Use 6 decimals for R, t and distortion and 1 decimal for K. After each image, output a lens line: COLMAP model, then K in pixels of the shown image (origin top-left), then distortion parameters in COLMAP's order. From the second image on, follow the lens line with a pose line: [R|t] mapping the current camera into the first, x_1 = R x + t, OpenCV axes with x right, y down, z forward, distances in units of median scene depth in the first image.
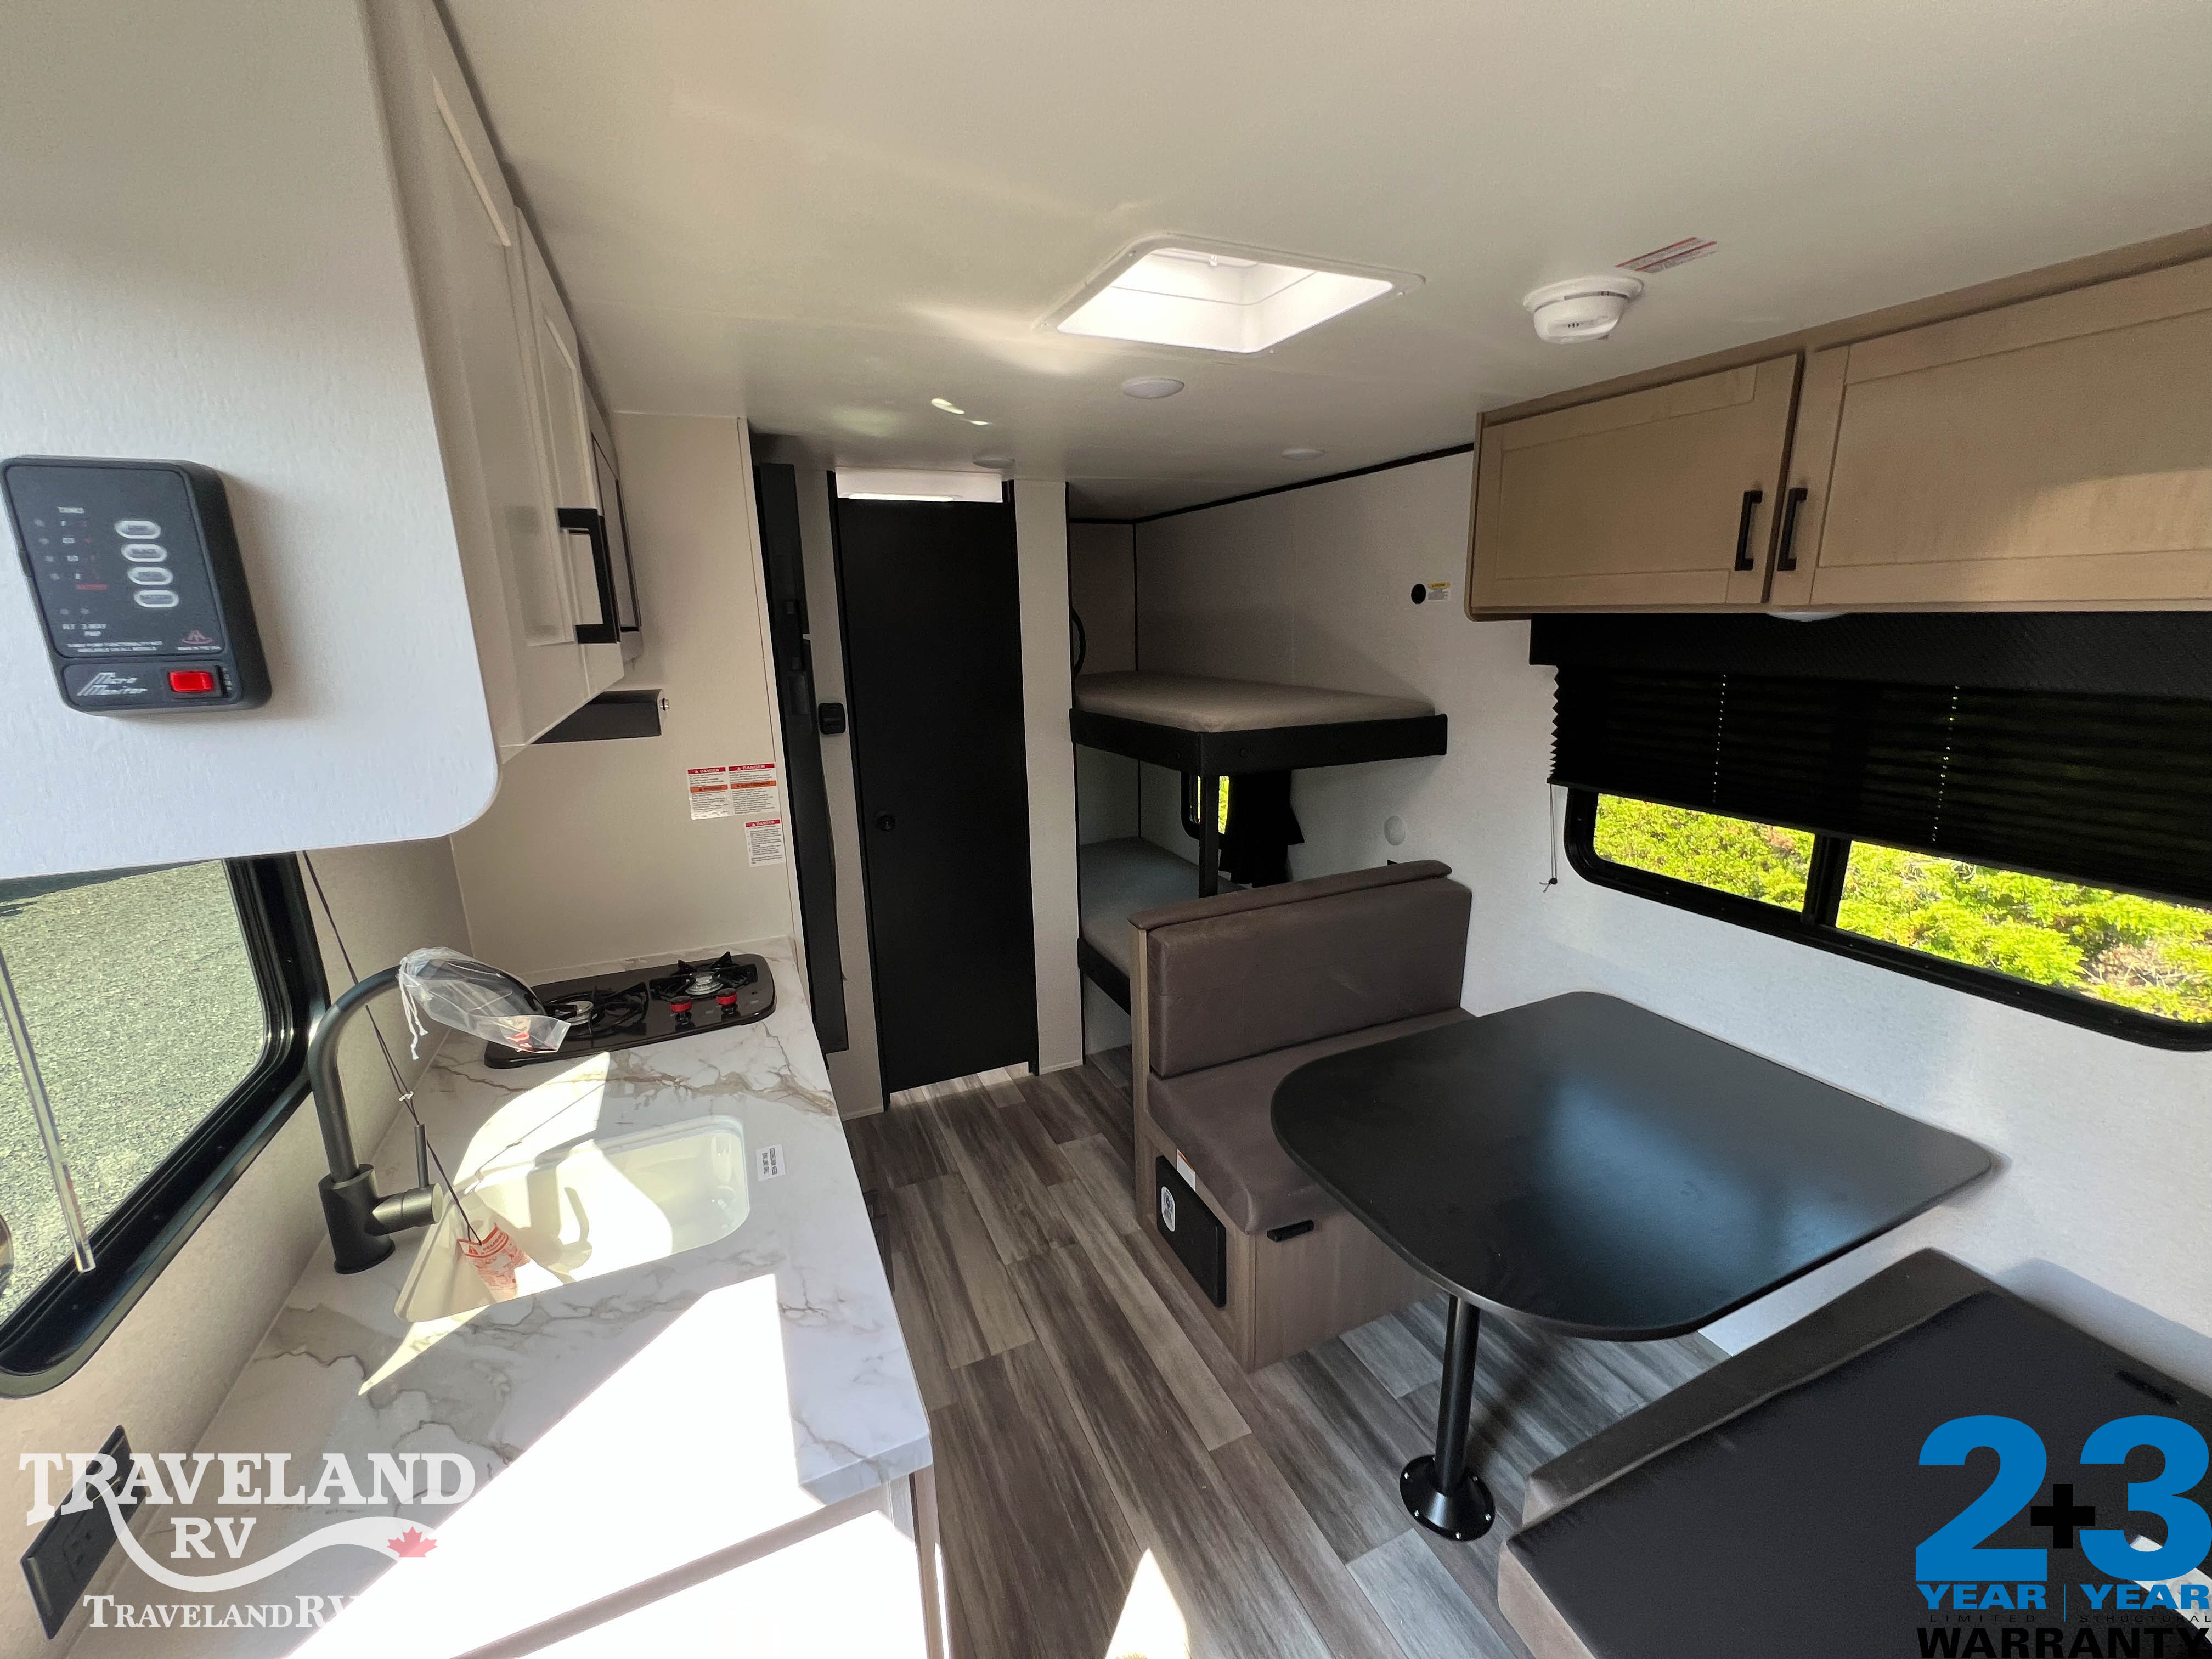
lens RADIAL K [[886.3, 0, 1101.6], [0, 886.3, 828.9], [0, 0, 1]] dist [-0.003221, 0.000890]
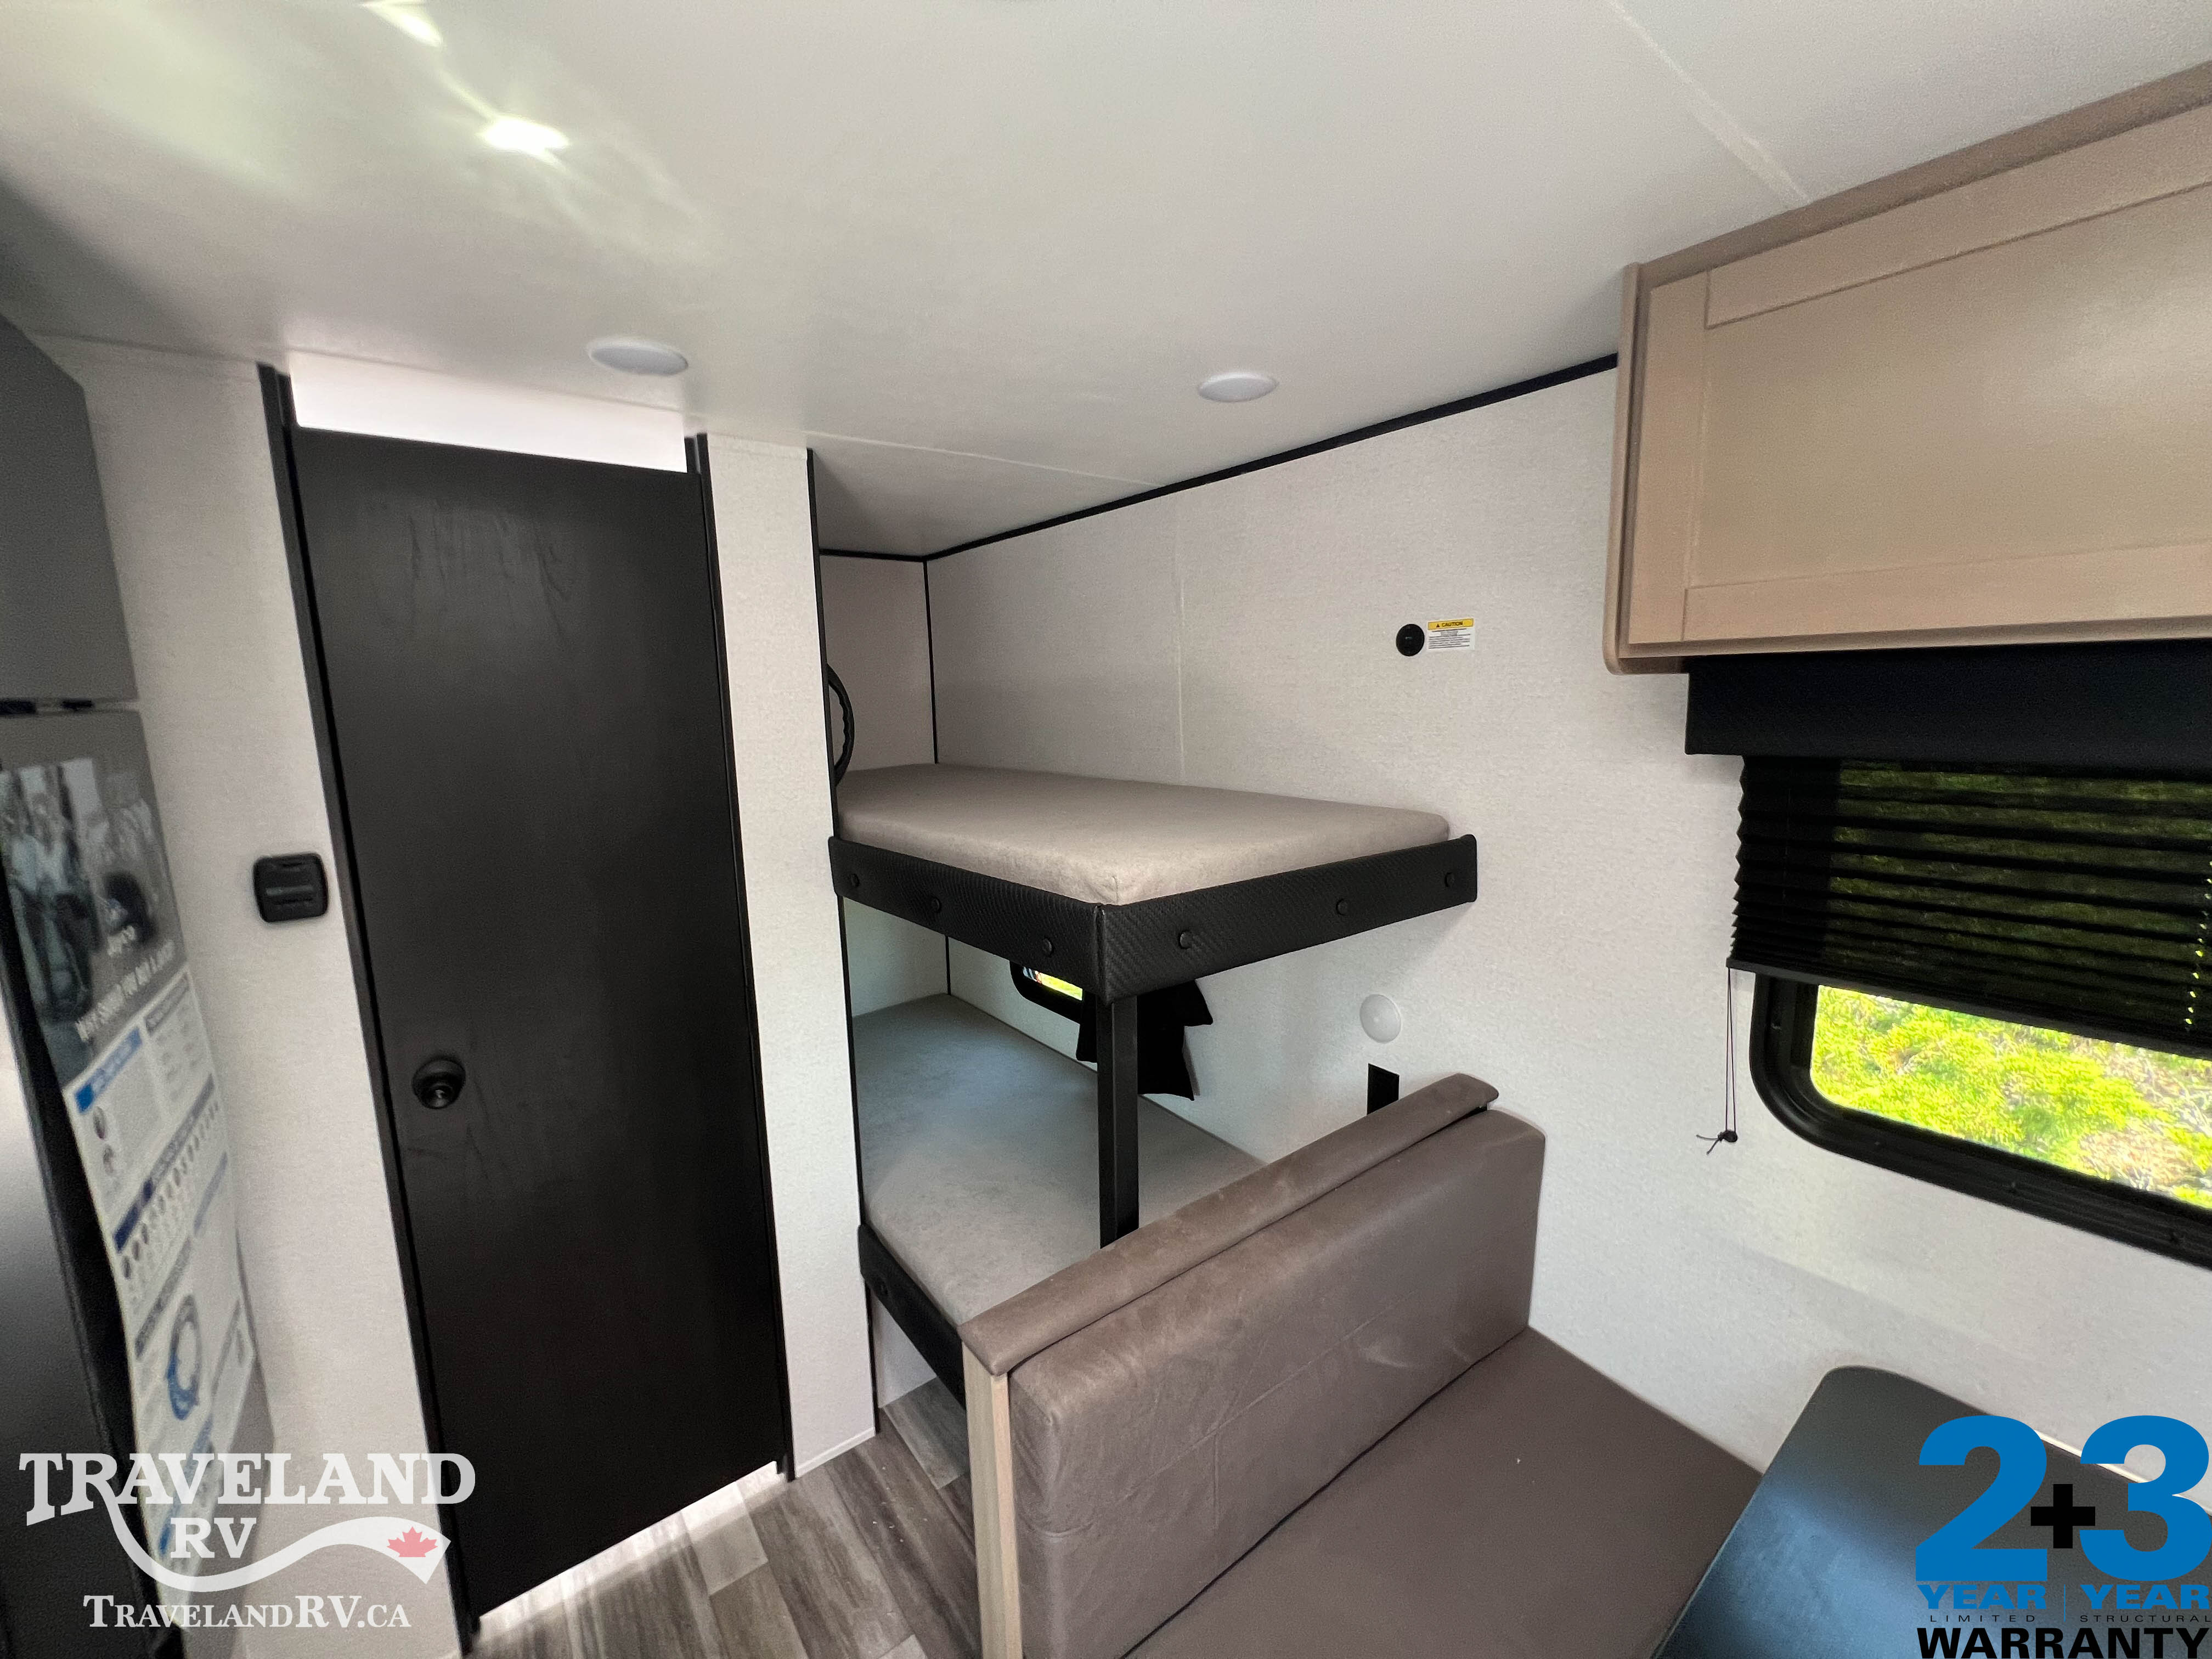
lens RADIAL K [[886.3, 0, 1106.9], [0, 886.3, 823.5], [0, 0, 1]] dist [-0.003221, 0.000890]
pose [[0.971131, -0.034832, 0.235989, 0.005821], [0.057648, 0.994228, -0.090483, -0.113387], [-0.231476, 0.101475, 0.967534, 0.554614]]
